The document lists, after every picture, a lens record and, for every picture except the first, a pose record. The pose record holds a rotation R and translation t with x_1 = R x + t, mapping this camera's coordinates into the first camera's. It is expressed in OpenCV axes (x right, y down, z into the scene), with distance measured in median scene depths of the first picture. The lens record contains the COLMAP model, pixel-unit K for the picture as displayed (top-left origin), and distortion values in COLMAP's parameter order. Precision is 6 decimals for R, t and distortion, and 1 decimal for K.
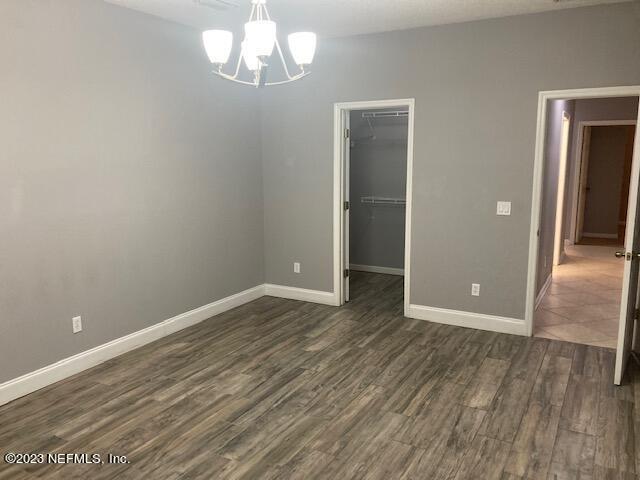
lens RADIAL K [[521.0, 0, 318.2], [0, 521.0, 236.8], [0, 0, 1]] dist [0.039711, -0.054416]
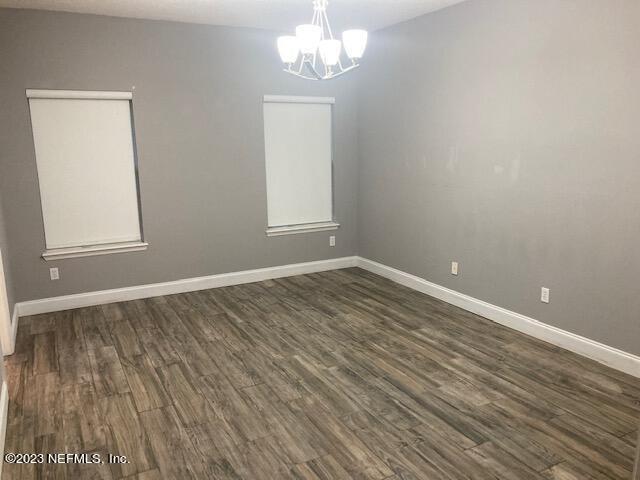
lens RADIAL K [[521.0, 0, 318.2], [0, 521.0, 236.8], [0, 0, 1]] dist [0.039711, -0.054416]
pose [[-0.540318, 0.173726, -0.823332, 0.712196], [-0.118461, 0.953007, 0.278829, -0.206899], [0.833080, 0.248189, -0.494347, 1.259113]]
